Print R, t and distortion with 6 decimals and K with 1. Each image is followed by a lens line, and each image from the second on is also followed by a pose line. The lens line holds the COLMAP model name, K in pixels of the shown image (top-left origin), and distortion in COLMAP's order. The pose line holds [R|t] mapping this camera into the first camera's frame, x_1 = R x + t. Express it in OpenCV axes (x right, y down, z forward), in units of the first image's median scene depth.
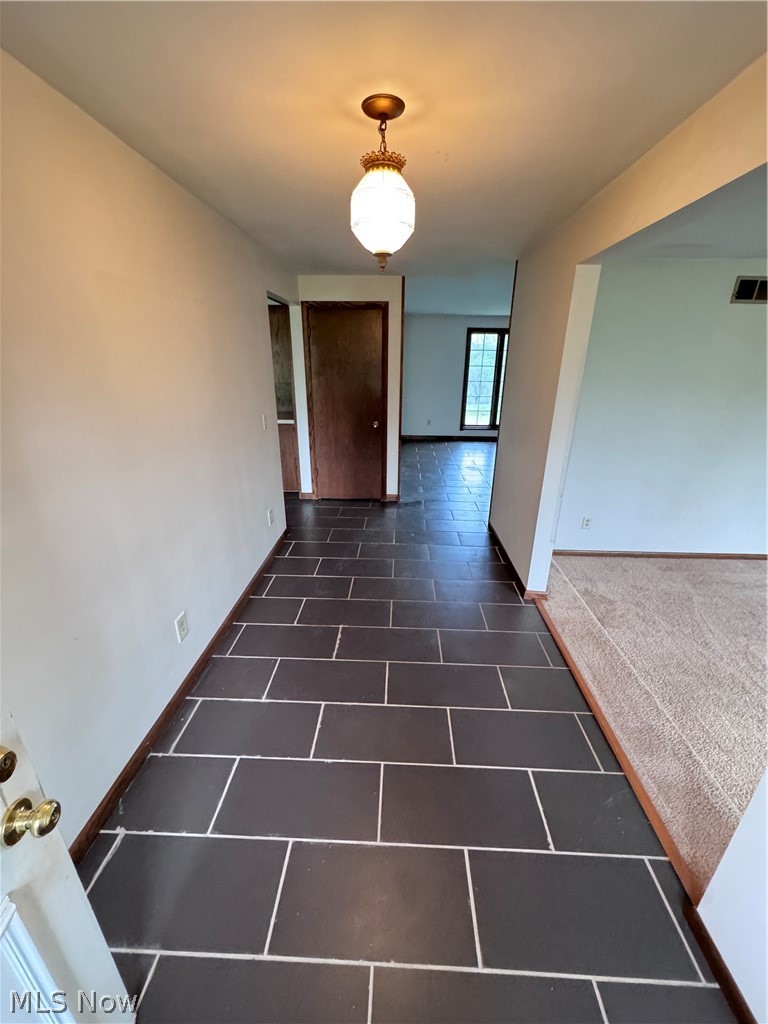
lens RADIAL K [[414.1, 0, 375.2], [0, 414.1, 513.6], [0, 0, 1]] dist [-0.004112, 0.000393]
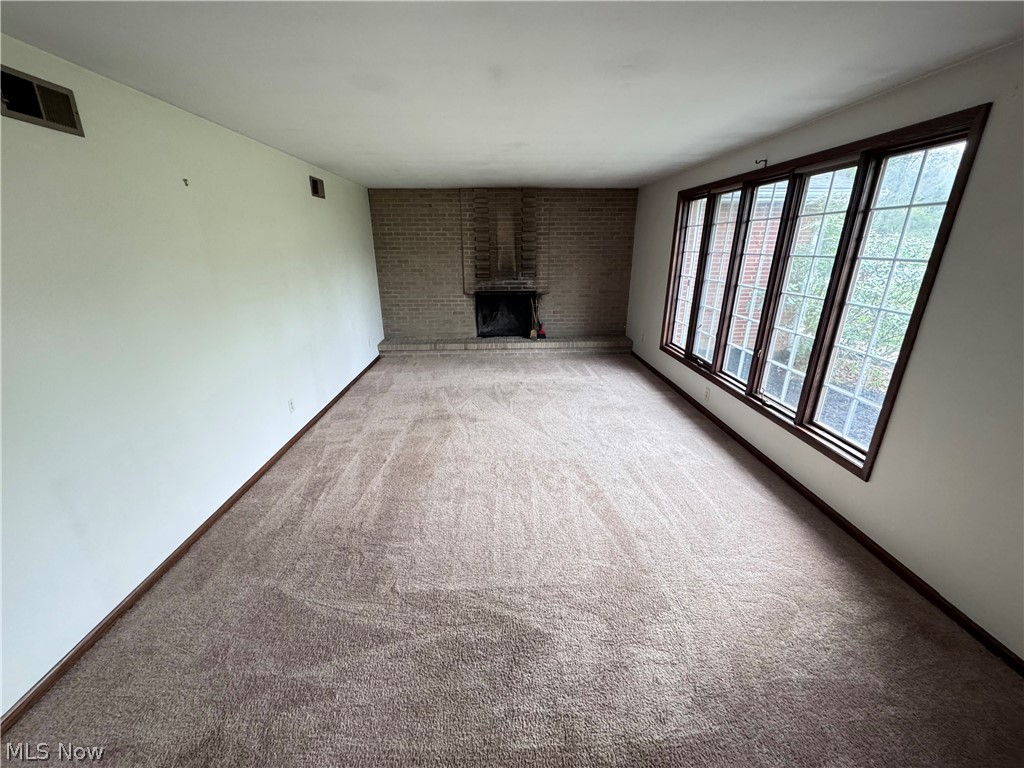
lens RADIAL K [[414.1, 0, 514.9], [0, 414.1, 377.8], [0, 0, 1]] dist [-0.004112, 0.000393]
pose [[-0.088060, -0.315284, 0.944903, 0.220698], [0.359738, 0.874503, 0.325320, -0.158509], [-0.928889, 0.368565, 0.036411, 0.489962]]
